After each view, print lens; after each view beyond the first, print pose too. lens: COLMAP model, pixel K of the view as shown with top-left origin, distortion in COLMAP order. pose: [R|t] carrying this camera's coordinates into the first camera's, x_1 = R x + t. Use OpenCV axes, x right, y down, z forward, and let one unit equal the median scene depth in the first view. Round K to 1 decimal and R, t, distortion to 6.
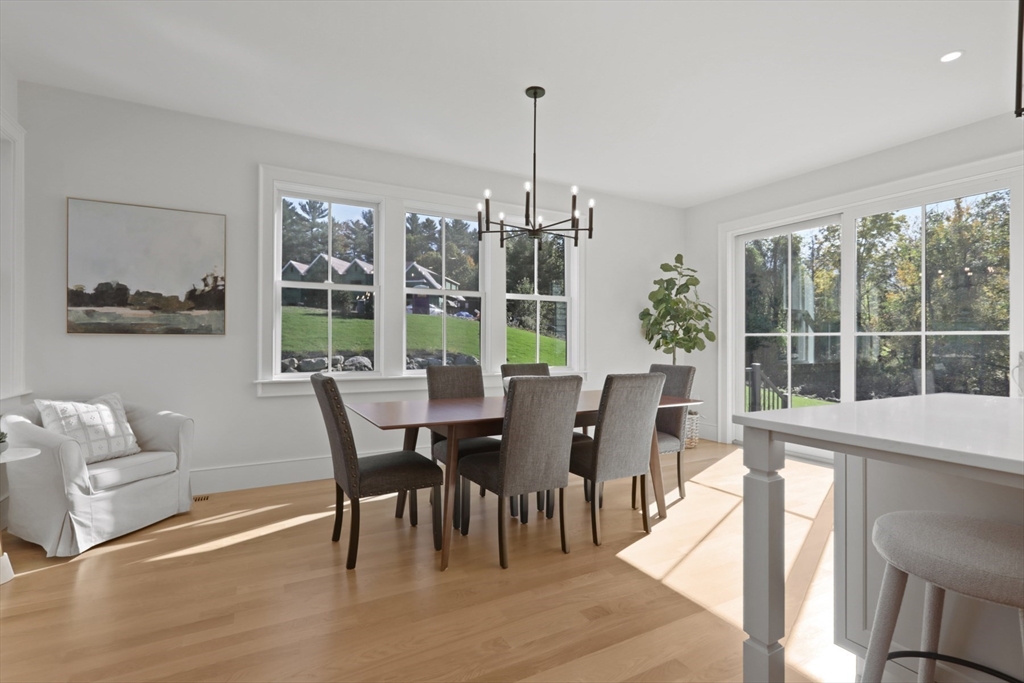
lens RADIAL K [[473.9, 0, 508.3], [0, 473.9, 339.1], [0, 0, 1]] dist [-0.011592, 0.002096]
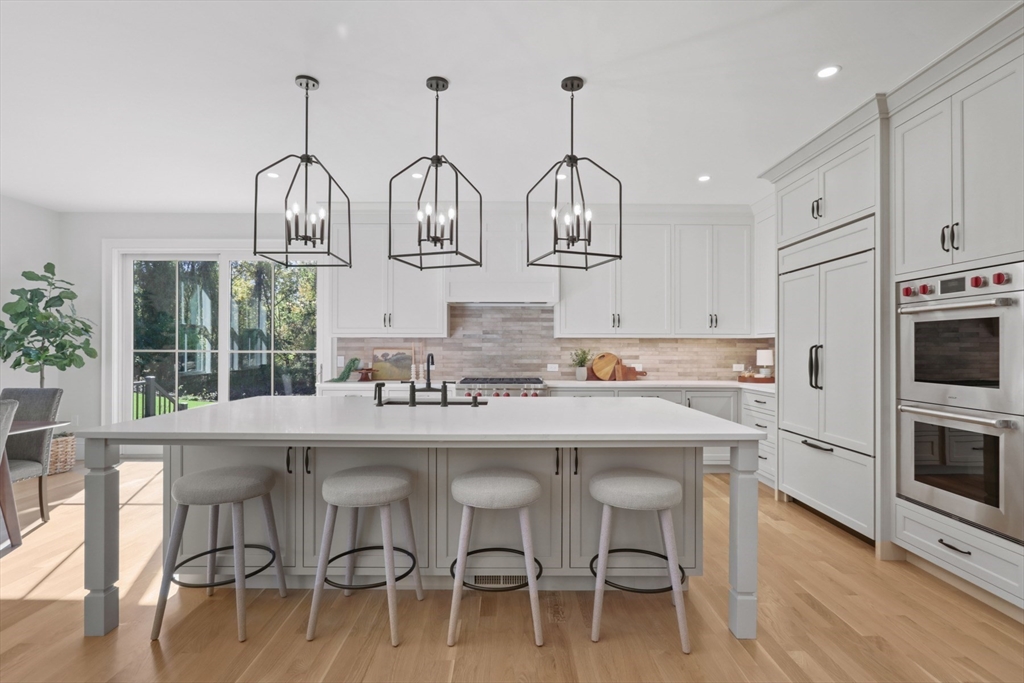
lens RADIAL K [[473.9, 0, 505.2], [0, 473.9, 346.3], [0, 0, 1]] dist [-0.011592, 0.002096]
pose [[0.457194, 0.001200, 0.889366, -0.044216], [-0.005960, 0.999981, 0.001715, -0.026572], [-0.889347, -0.006085, 0.457193, -0.203622]]
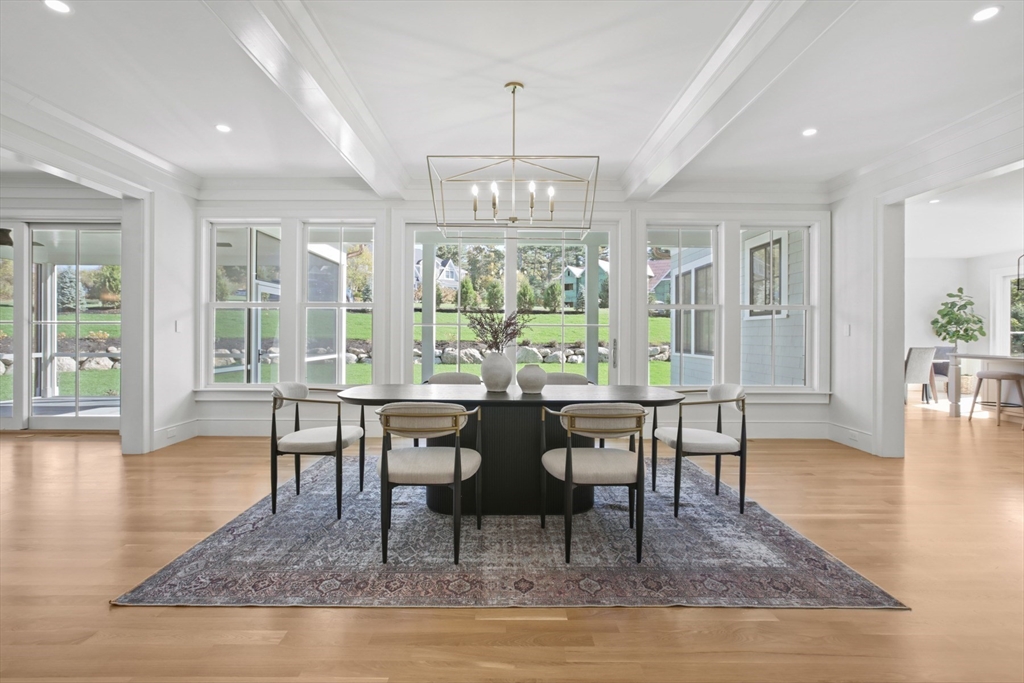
lens RADIAL K [[473.9, 0, 516.0], [0, 473.9, 334.1], [0, 0, 1]] dist [-0.011592, 0.002096]
pose [[0.882586, 0.006581, -0.470105, -0.297544], [-0.006274, 0.999978, 0.002219, 0.003252], [0.470109, 0.000991, 0.882608, -1.412294]]
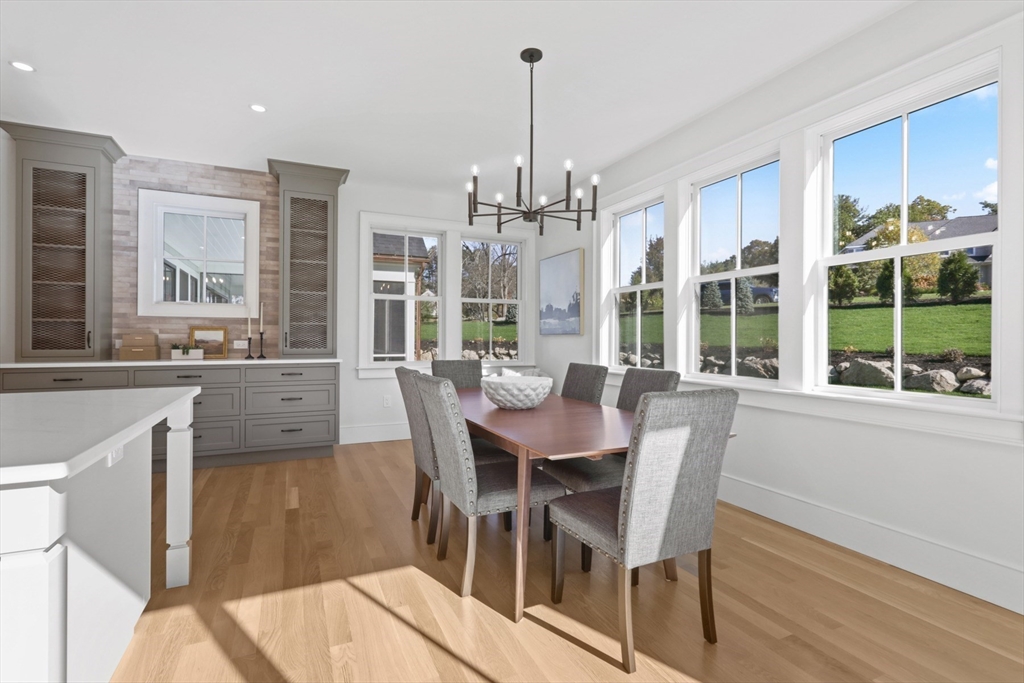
lens RADIAL K [[473.9, 0, 515.4], [0, 473.9, 336.9], [0, 0, 1]] dist [-0.011592, 0.002096]
pose [[-0.033904, 0.003417, -0.999419, 0.569179], [-0.004660, 0.999983, 0.003577, -0.004076], [0.999414, 0.004779, -0.033888, 0.603608]]
